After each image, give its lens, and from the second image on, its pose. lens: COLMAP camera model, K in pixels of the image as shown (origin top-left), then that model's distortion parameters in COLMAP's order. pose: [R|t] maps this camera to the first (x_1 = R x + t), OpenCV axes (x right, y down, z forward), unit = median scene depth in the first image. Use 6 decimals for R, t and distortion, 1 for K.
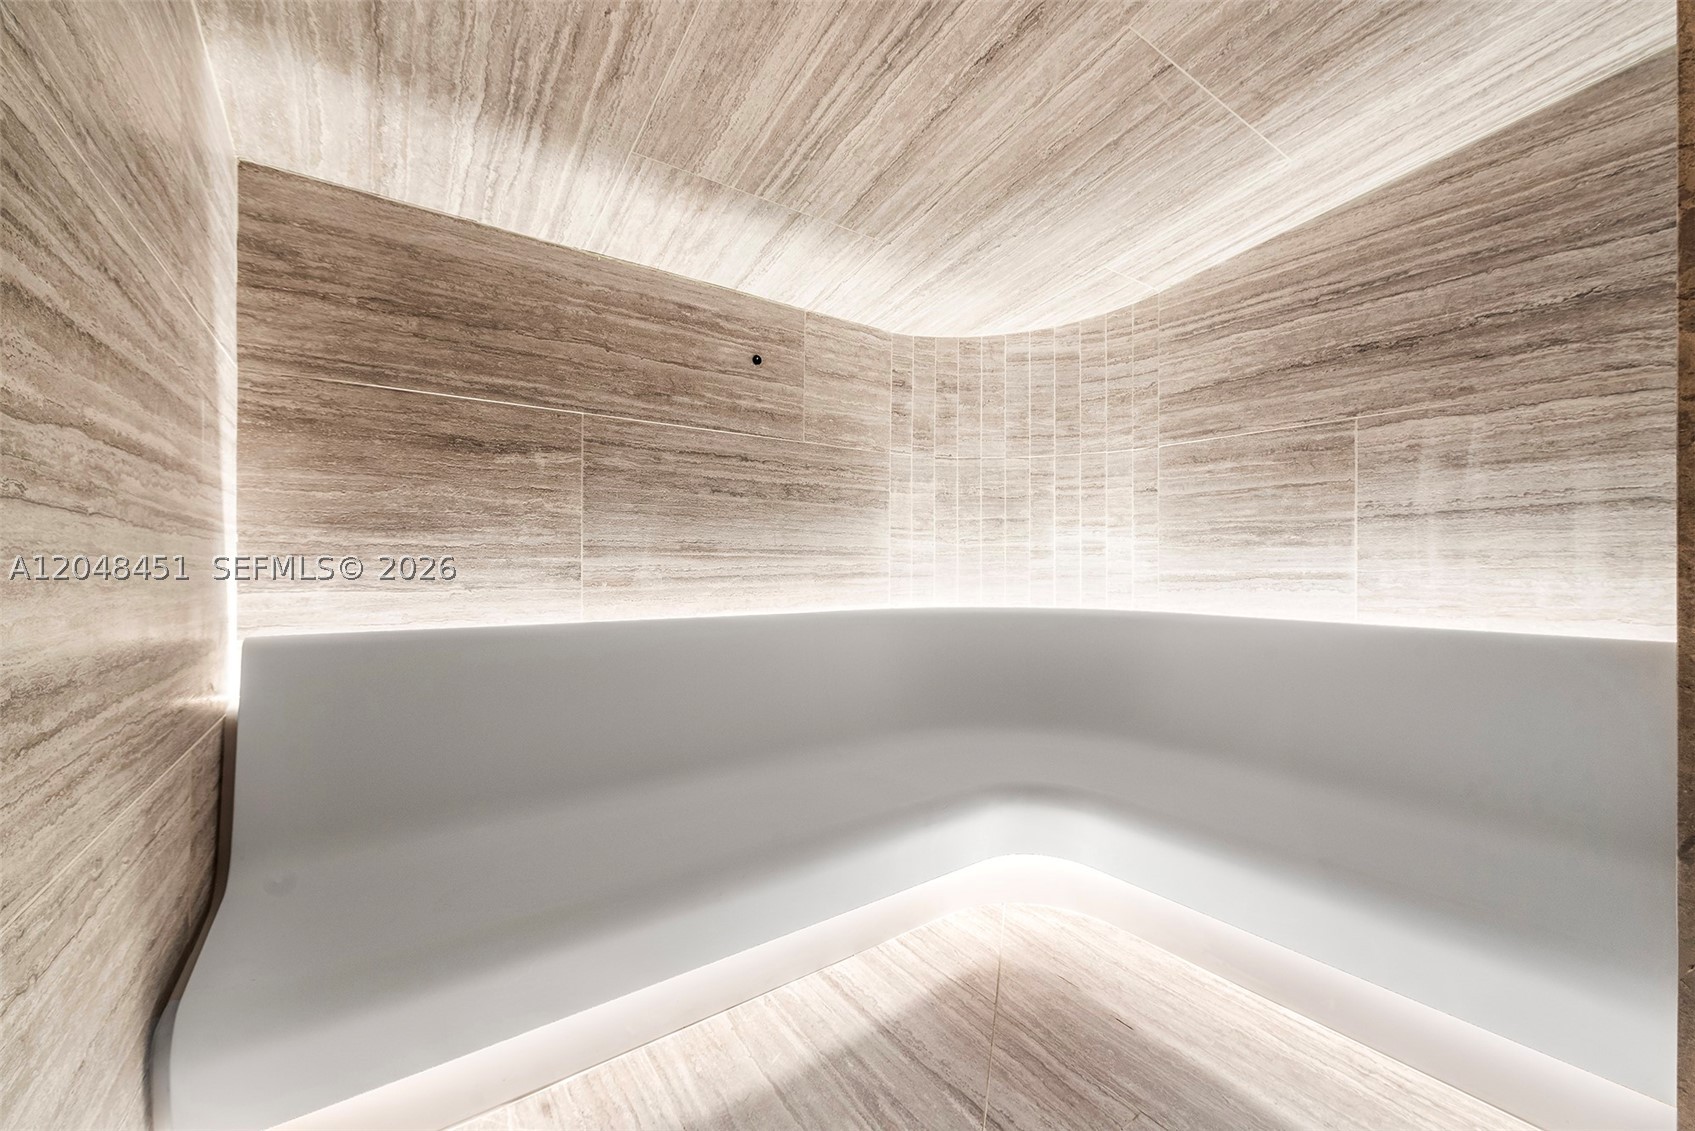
lens RADIAL K [[667.0, 0, 851.2], [0, 667.0, 565.1], [0, 0, 1]] dist [0.002464, -0.000023]
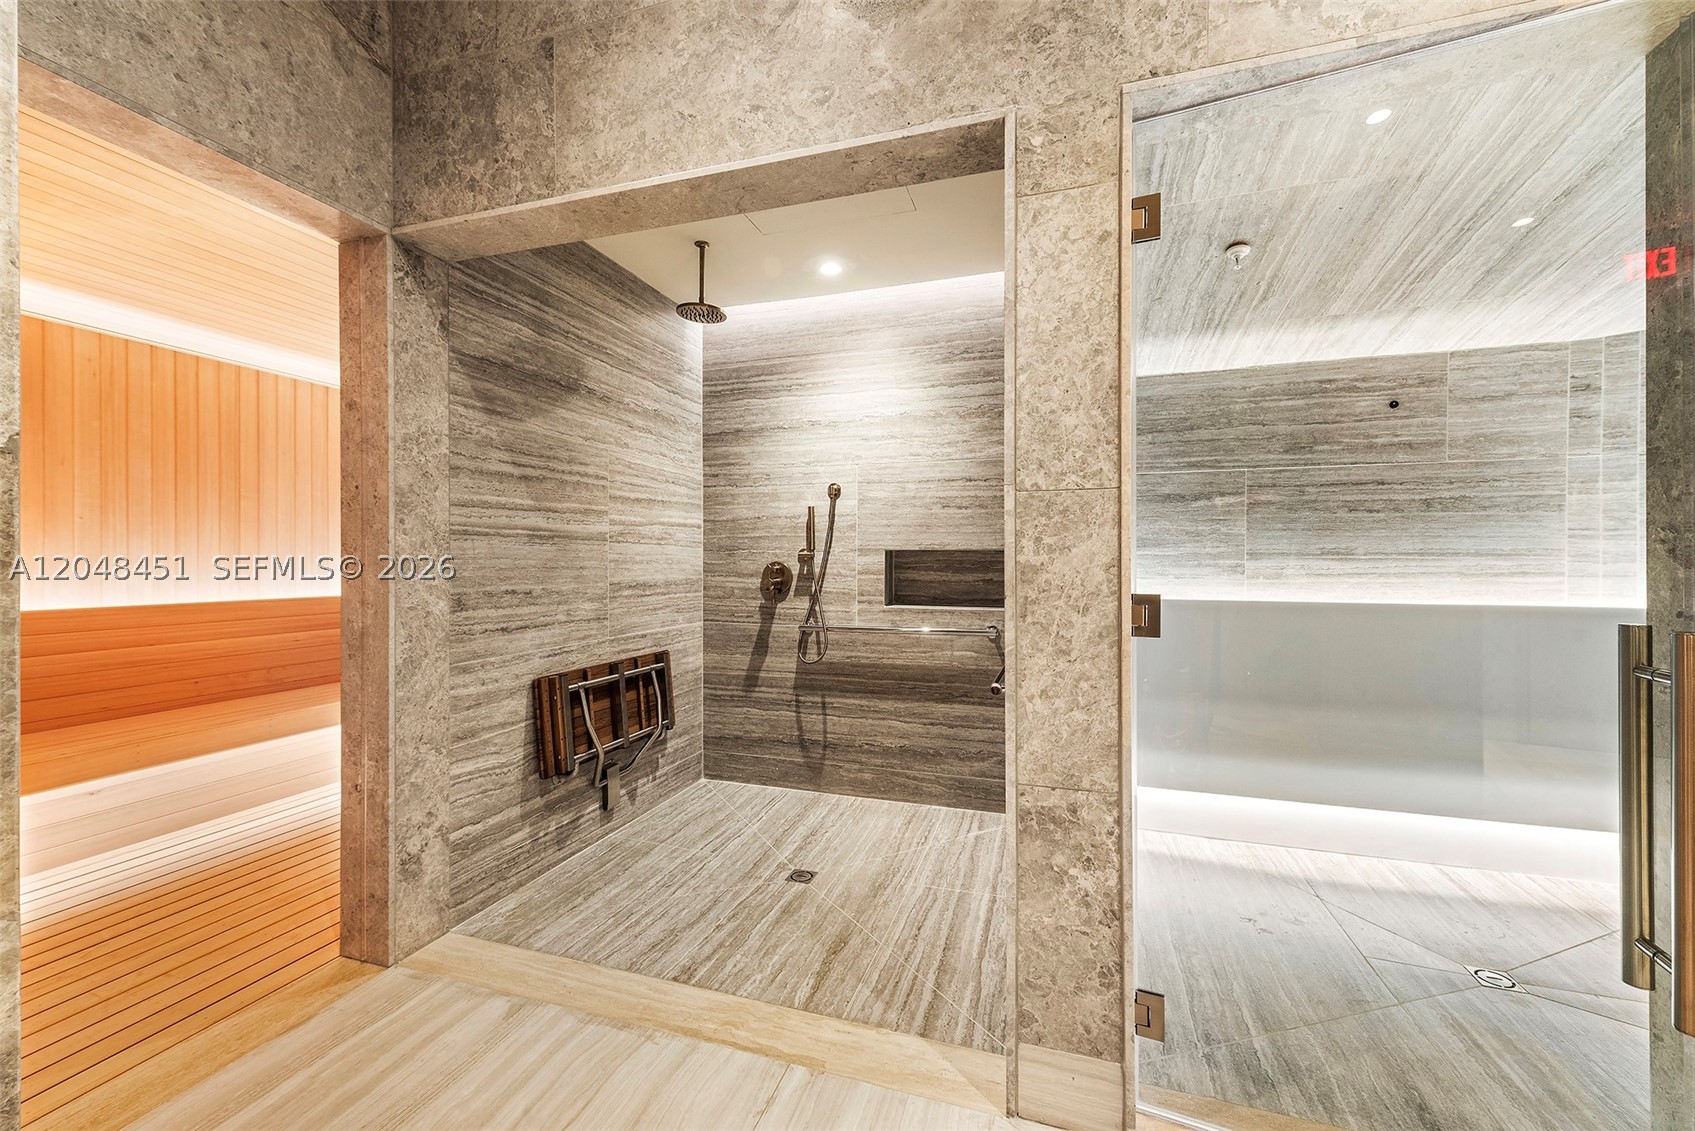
lens RADIAL K [[667.0, 0, 851.2], [0, 667.0, 565.1], [0, 0, 1]] dist [0.002464, -0.000023]
pose [[0.601581, 0.002571, -0.798807, 0.288682], [0.001089, 0.999991, 0.004039, -0.007224], [0.798811, -0.003300, 0.601573, -0.676570]]
